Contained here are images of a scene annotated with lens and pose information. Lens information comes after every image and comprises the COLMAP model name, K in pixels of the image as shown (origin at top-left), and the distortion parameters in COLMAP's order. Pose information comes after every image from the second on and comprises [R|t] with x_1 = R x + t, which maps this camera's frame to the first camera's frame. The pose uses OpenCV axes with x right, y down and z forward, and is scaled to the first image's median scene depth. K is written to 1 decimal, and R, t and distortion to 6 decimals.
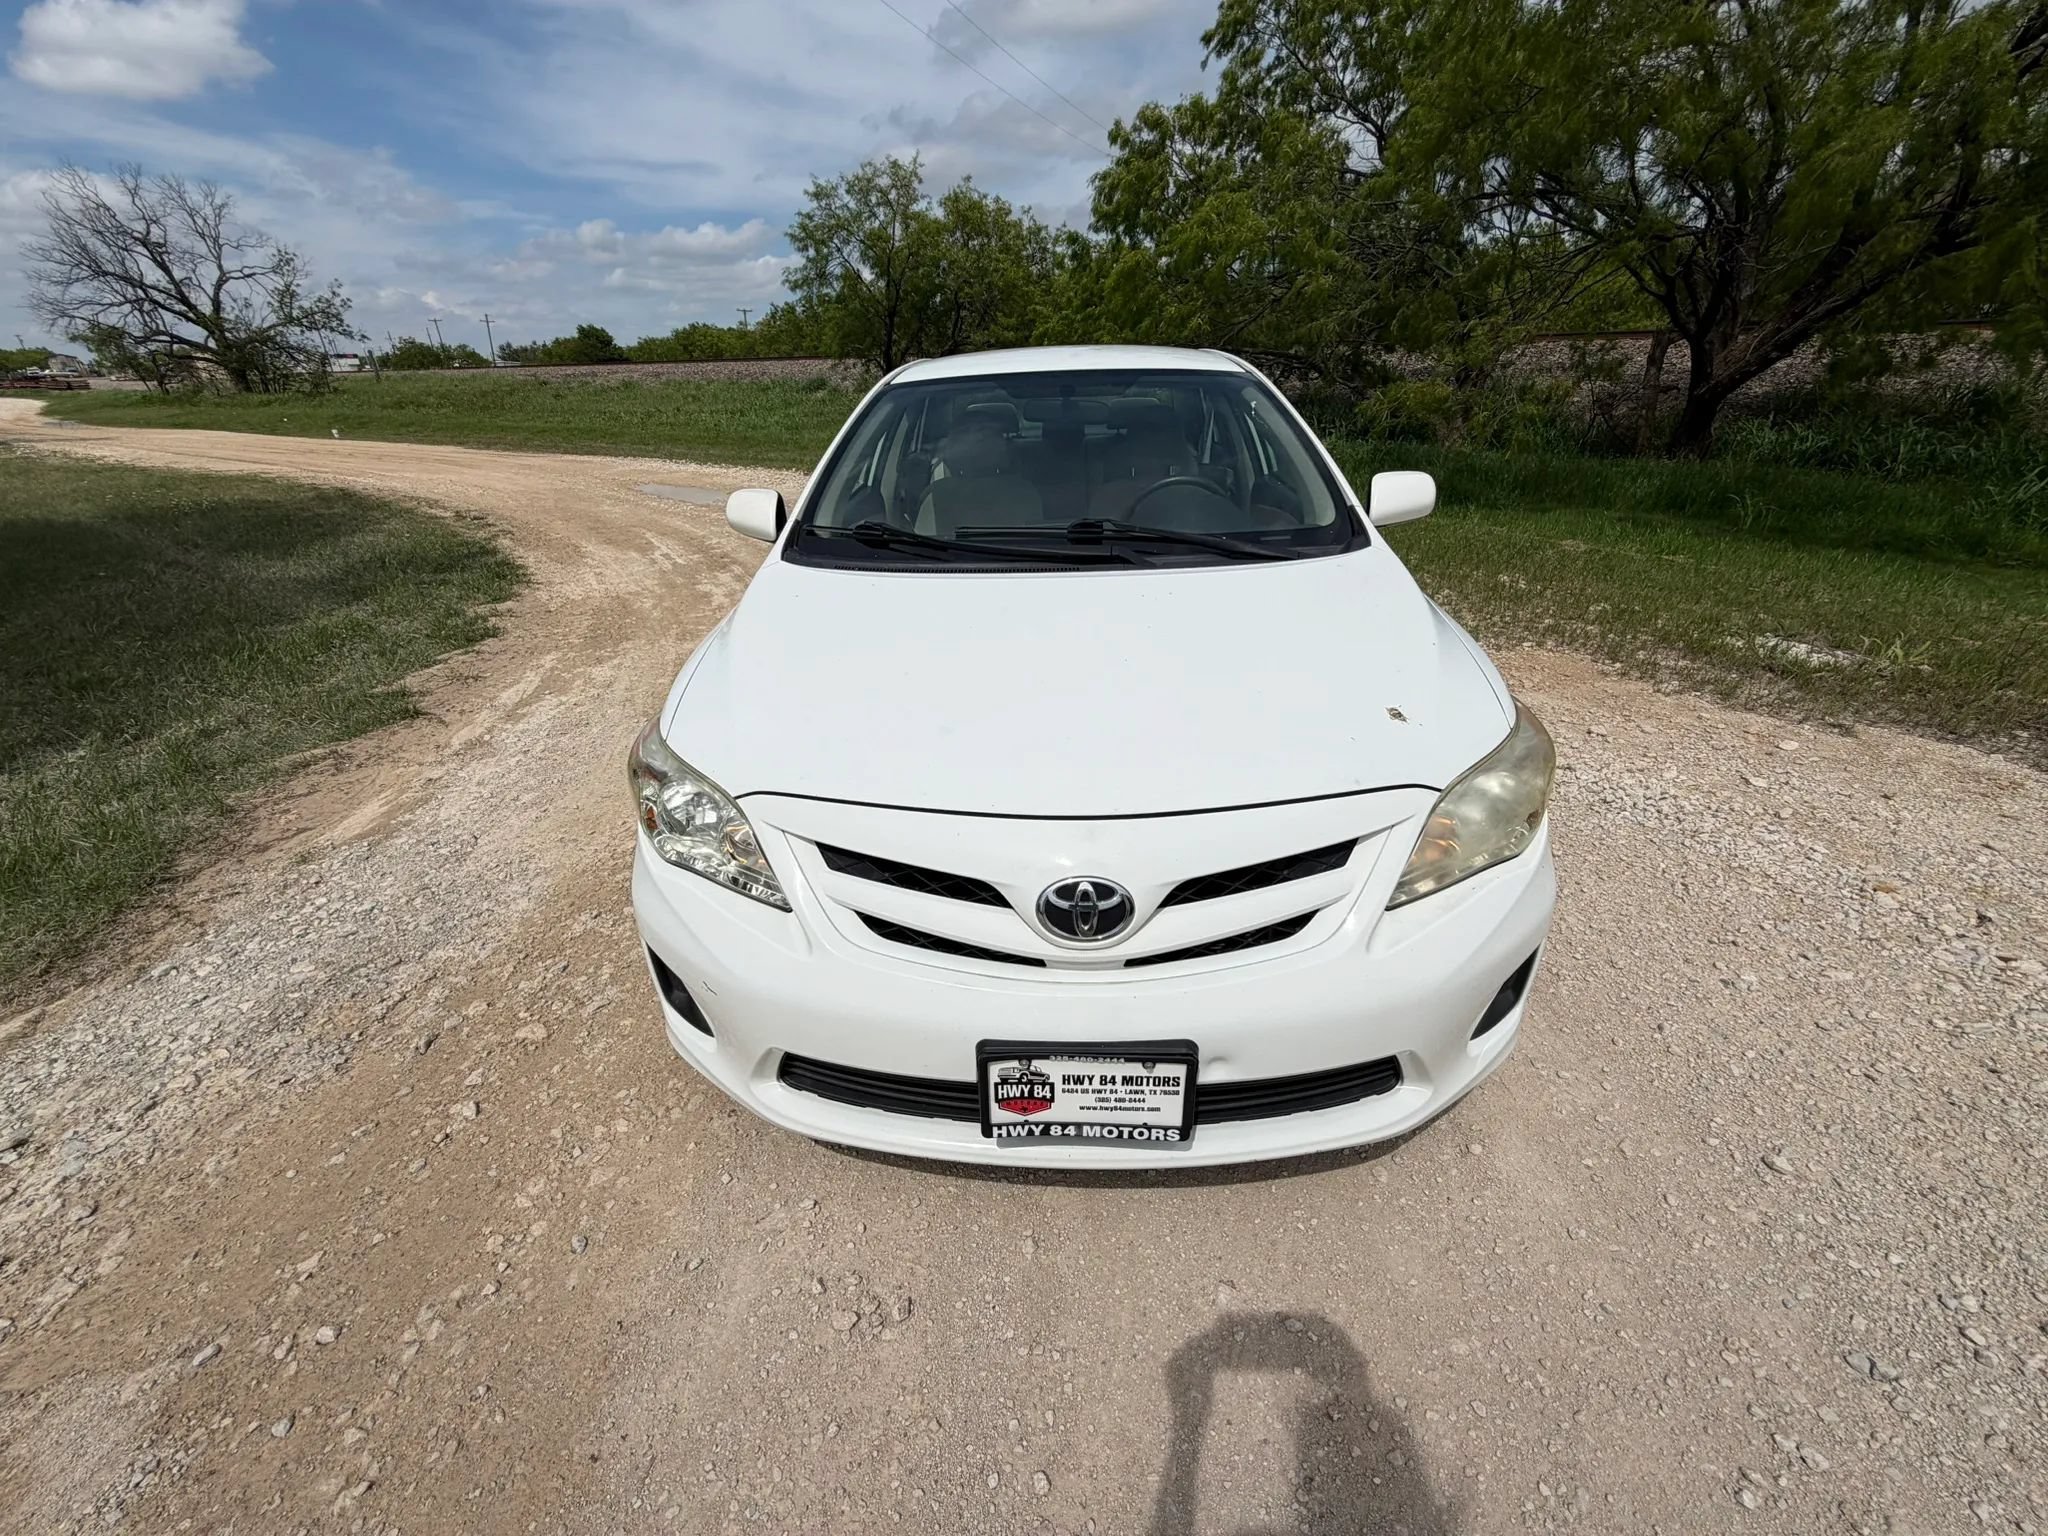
lens RADIAL K [[822.9, 0, 1024.0], [0, 822.9, 768.0], [0, 0, 1]] dist [-0.002158, -0.000229]
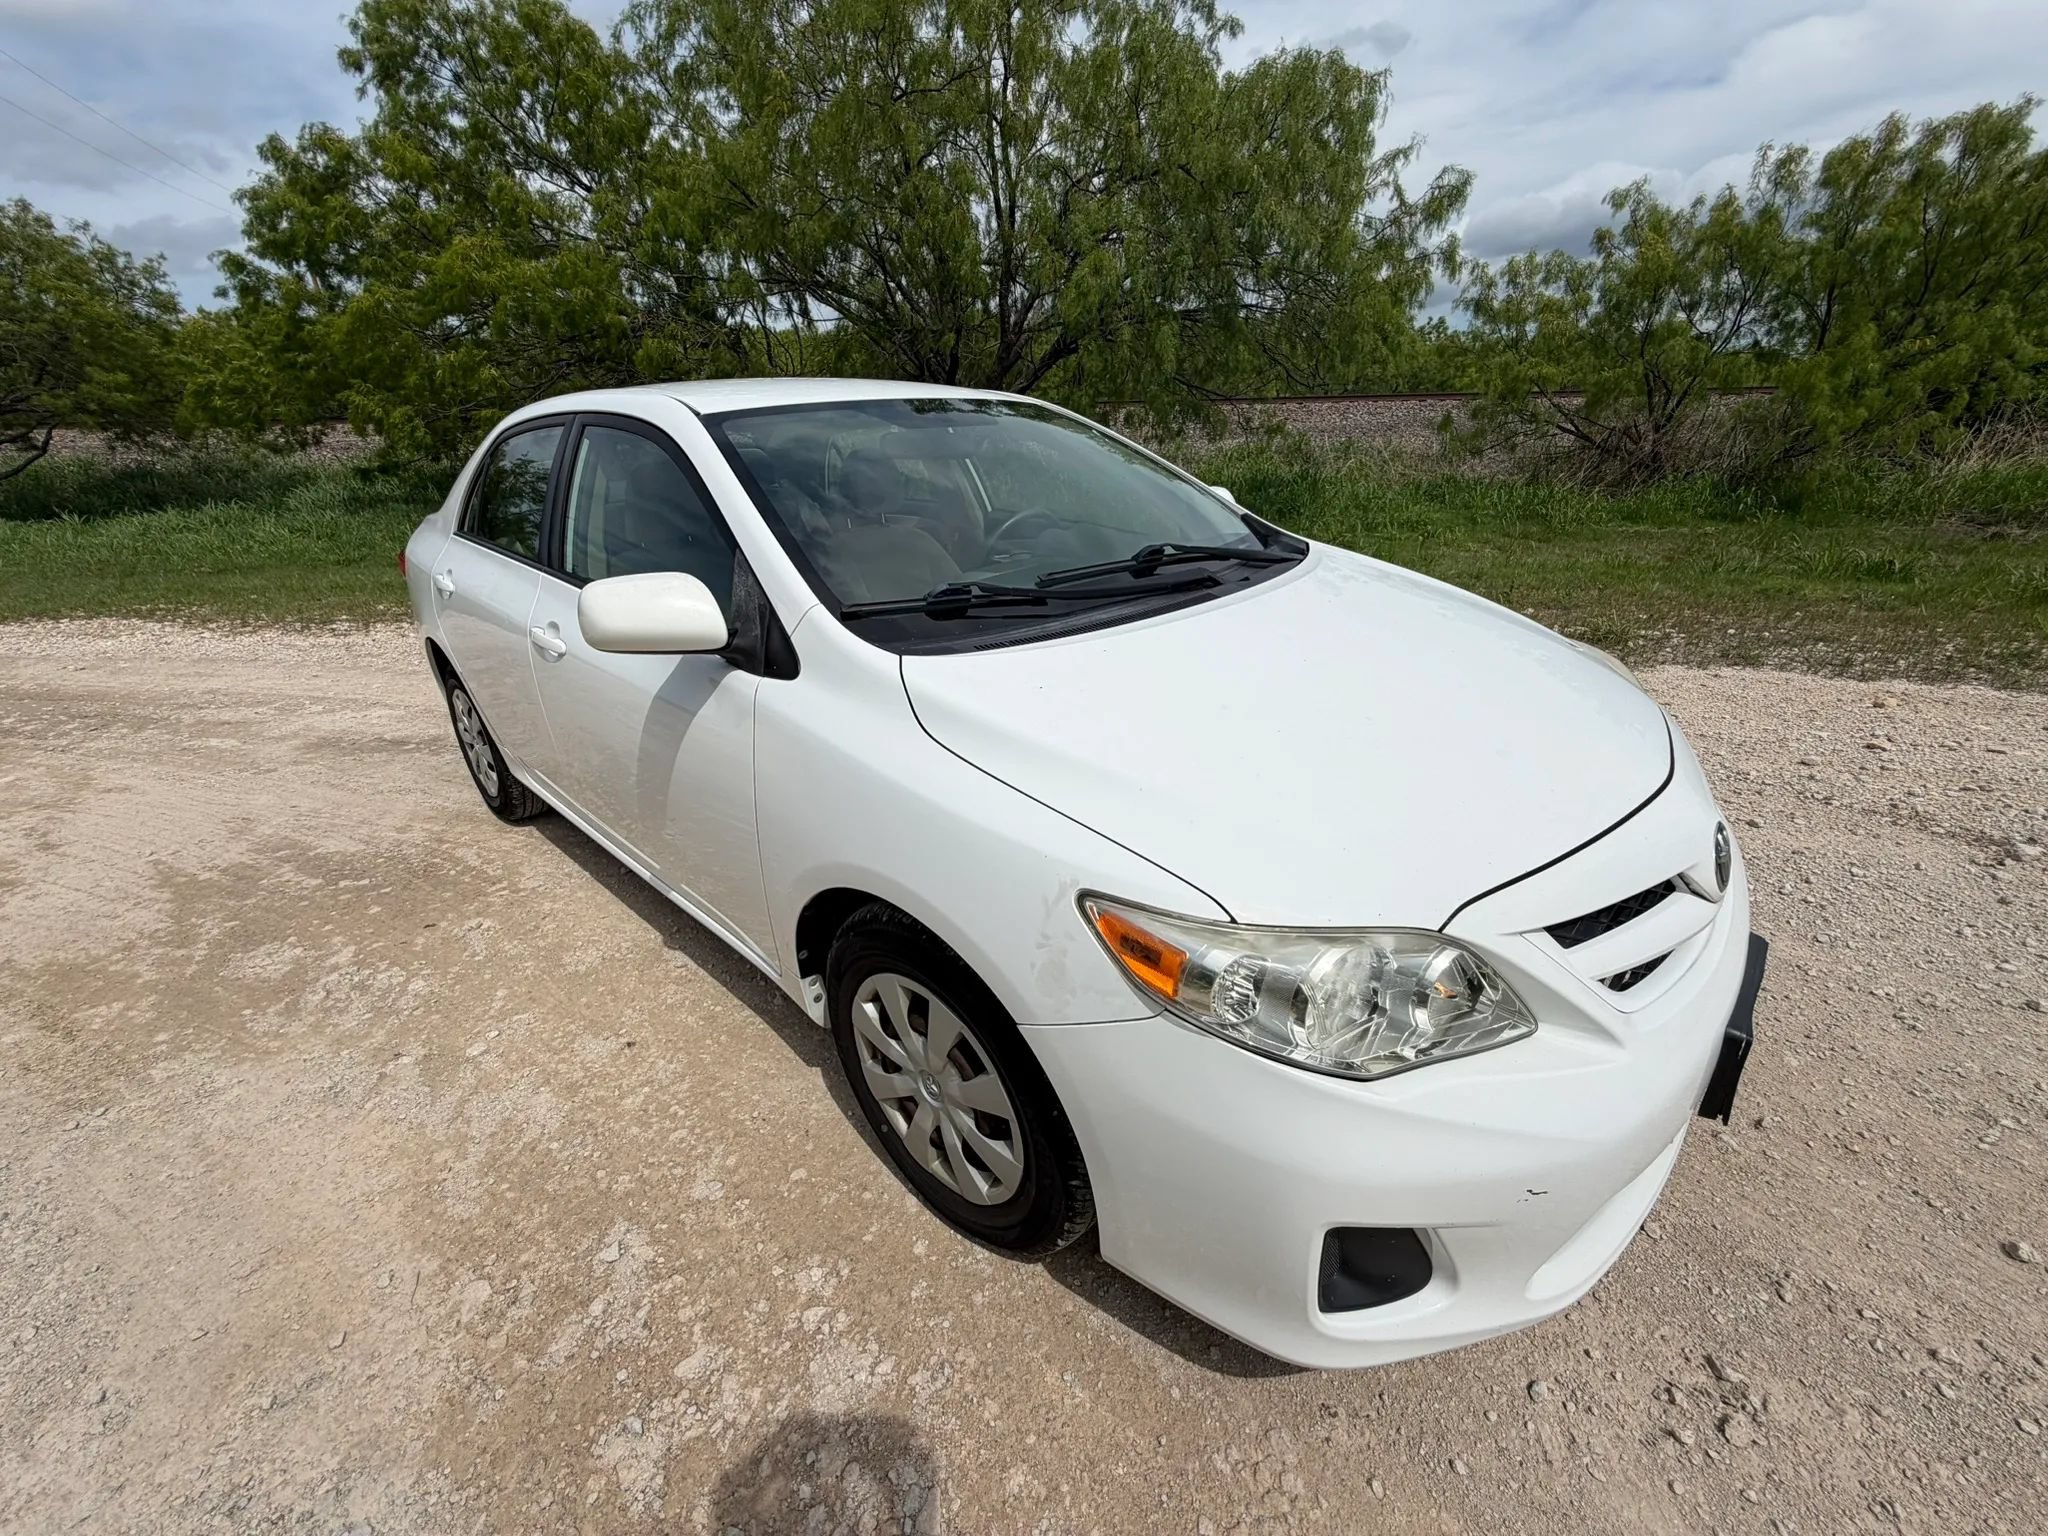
lens RADIAL K [[817.5, 0, 1024.0], [0, 817.5, 768.0], [0, 0, 1]] dist [0.001230, -0.000491]
pose [[0.663380, -0.291610, 0.689123, -0.494115], [0.340895, 0.937596, 0.068593, -0.126645], [-0.666121, 0.189415, 0.721391, 0.339955]]
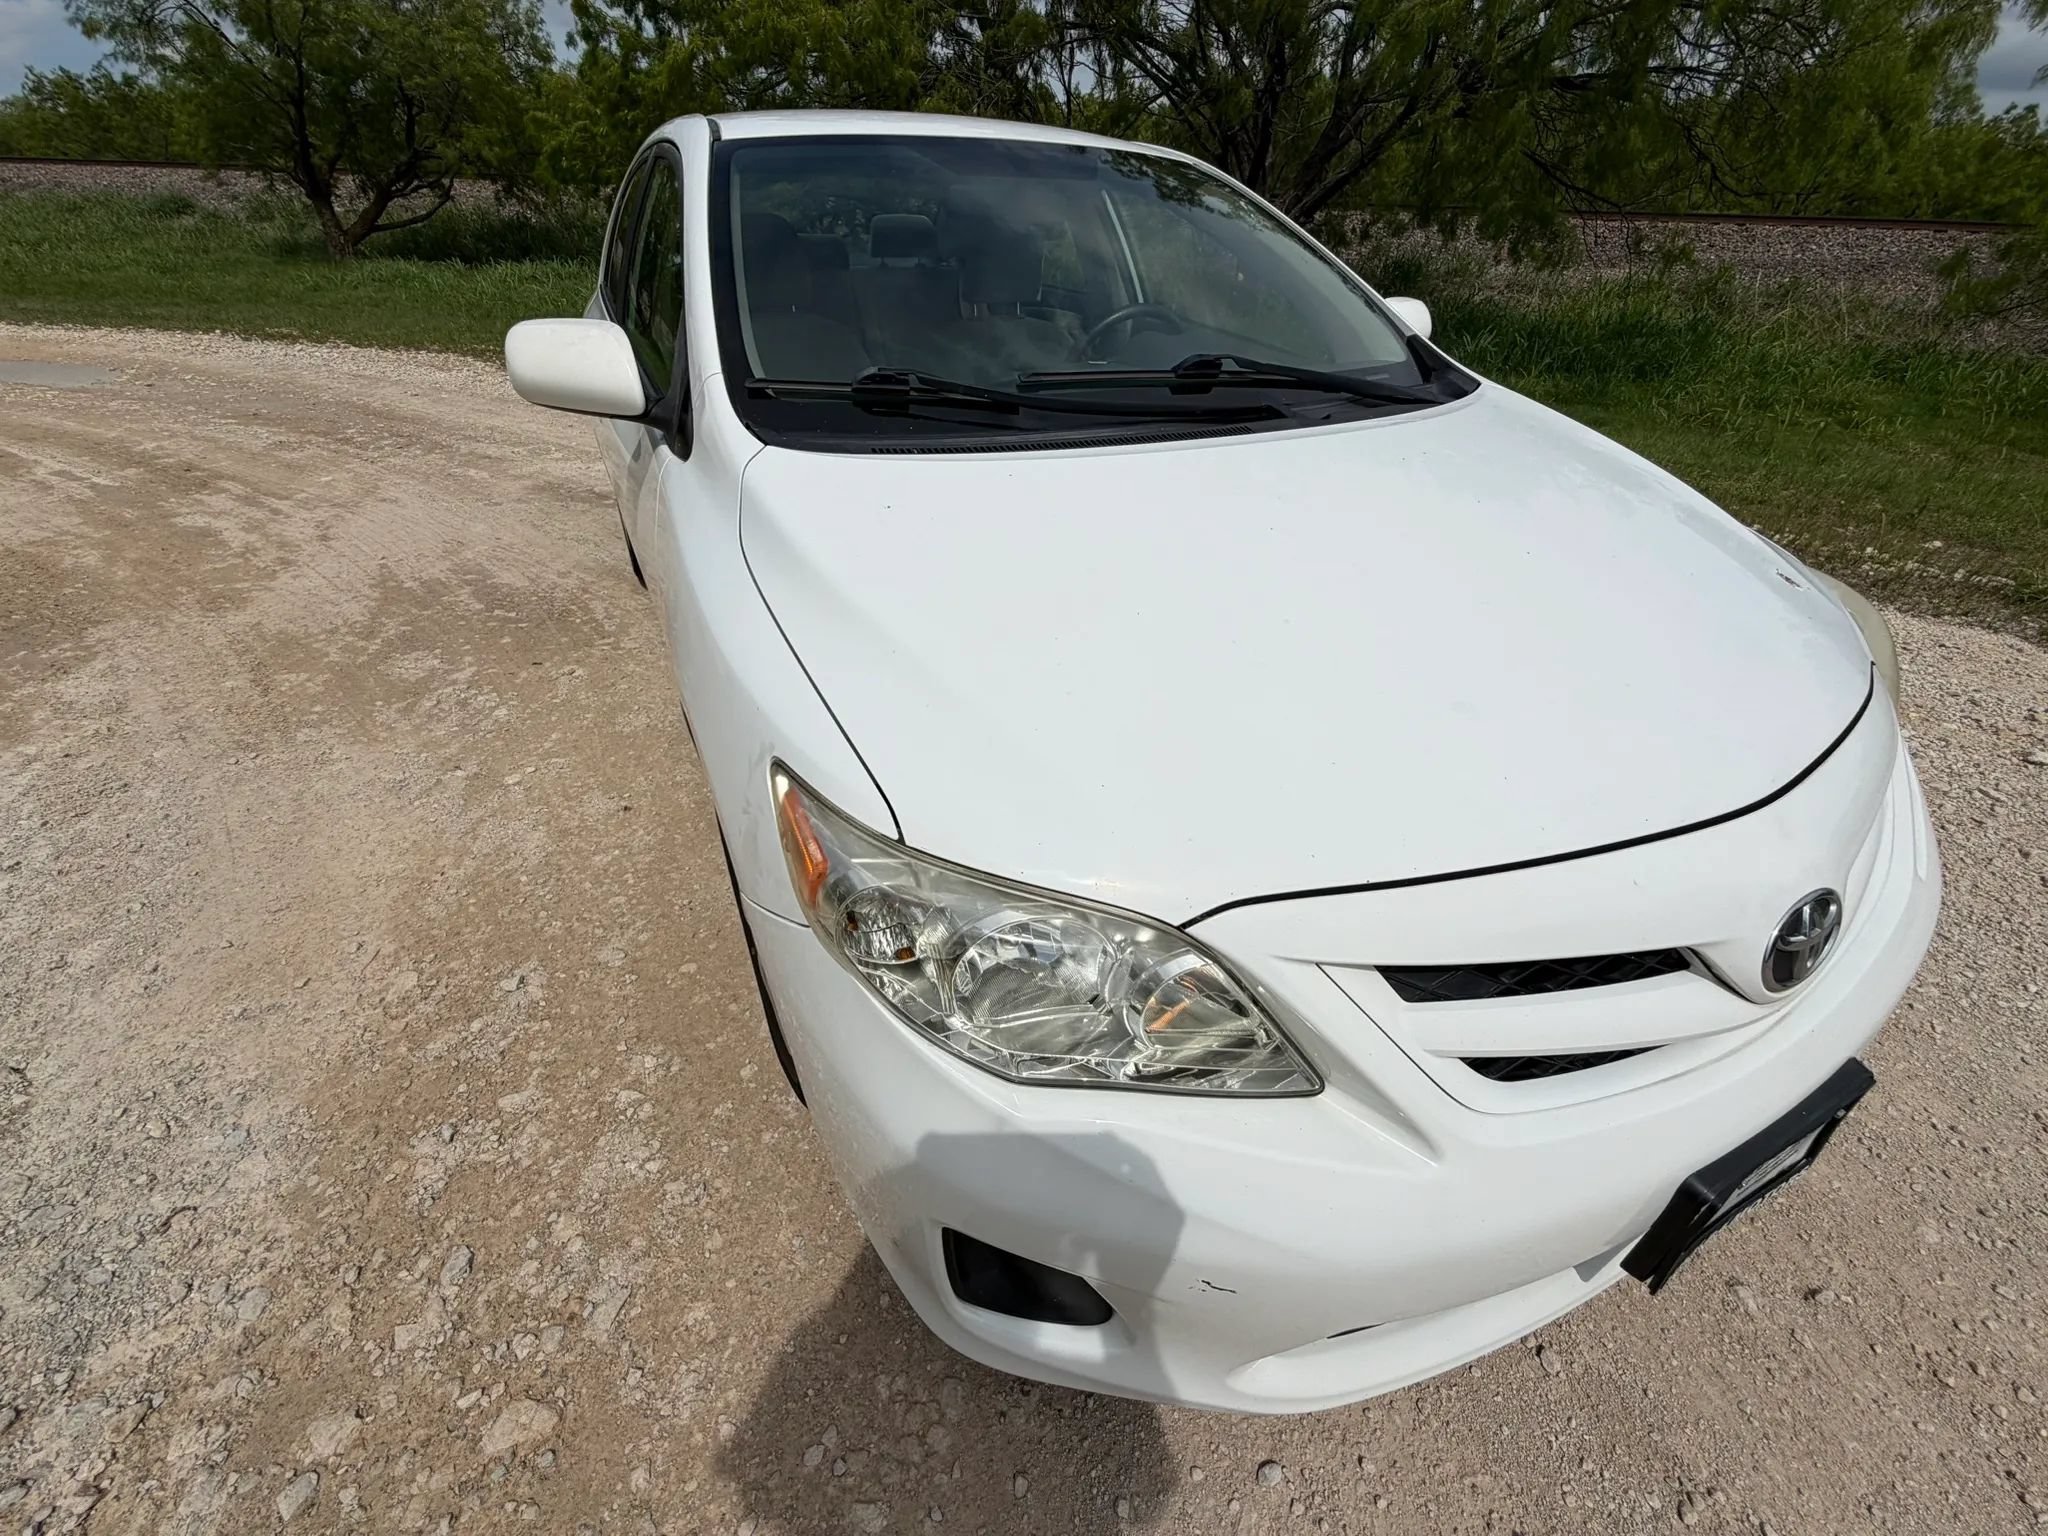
lens RADIAL K [[820.8, 0, 1024.0], [0, 820.8, 768.0], [0, 0, 1]] dist [-0.001000, 0.000331]
pose [[0.876176, -0.232226, 0.422360, -0.297725], [0.171963, 0.969222, 0.176173, -0.077483], [-0.450272, -0.081728, 0.889143, 0.292454]]
